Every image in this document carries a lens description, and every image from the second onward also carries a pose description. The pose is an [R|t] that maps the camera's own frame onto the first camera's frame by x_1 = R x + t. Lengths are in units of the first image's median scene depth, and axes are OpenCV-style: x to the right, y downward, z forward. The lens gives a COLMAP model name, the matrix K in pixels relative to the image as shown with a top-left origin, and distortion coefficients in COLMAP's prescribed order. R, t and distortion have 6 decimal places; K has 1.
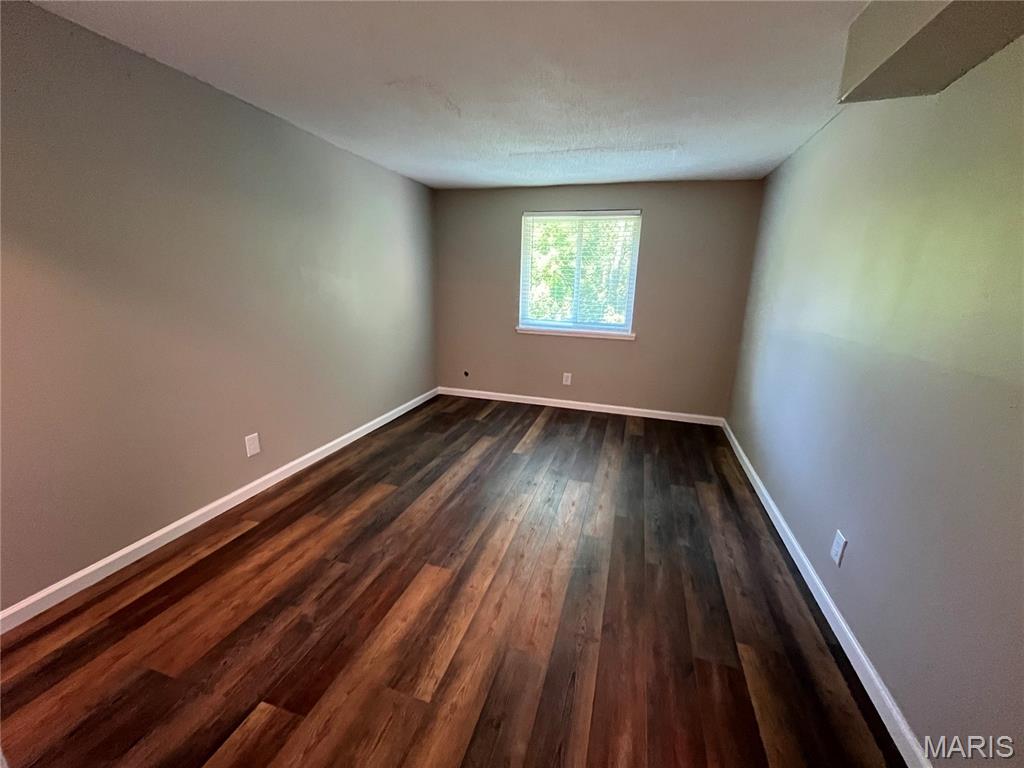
lens RADIAL K [[413.6, 0, 511.8], [0, 413.6, 383.7], [0, 0, 1]] dist [-0.006484, -0.000337]
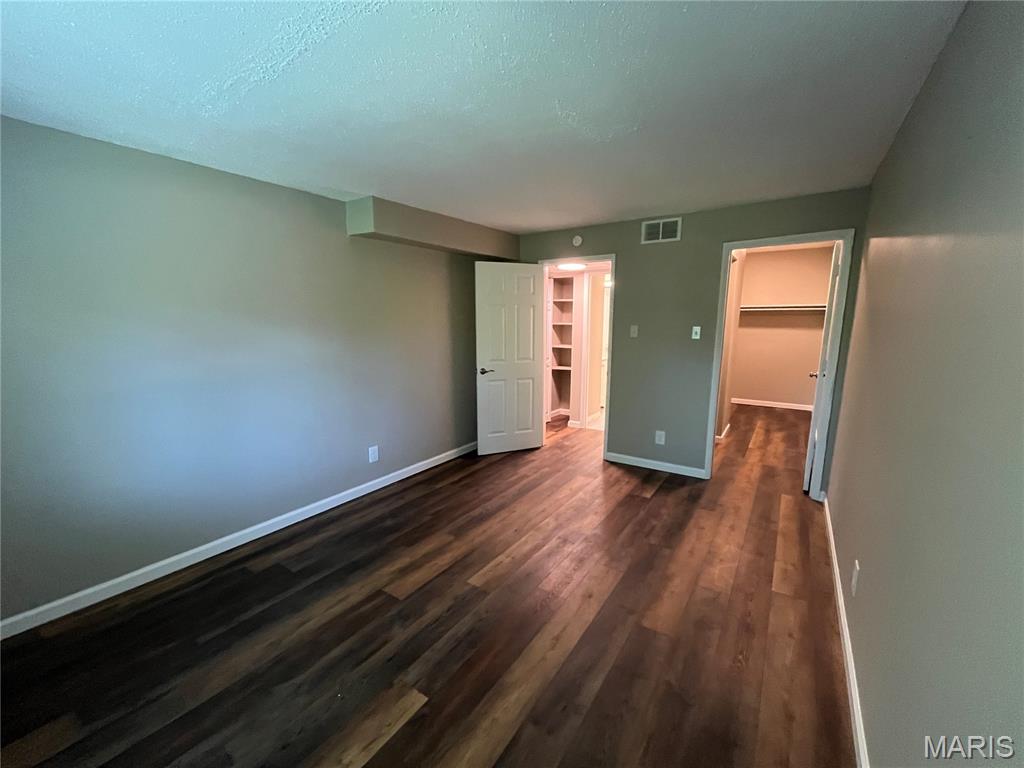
lens RADIAL K [[413.6, 0, 514.2], [0, 413.6, 385.0], [0, 0, 1]] dist [-0.006484, -0.000337]
pose [[-0.954613, -0.075390, 0.288149, -0.310816], [0.046961, 0.917239, 0.395560, -0.524008], [-0.294123, 0.391139, -0.872068, 1.937818]]
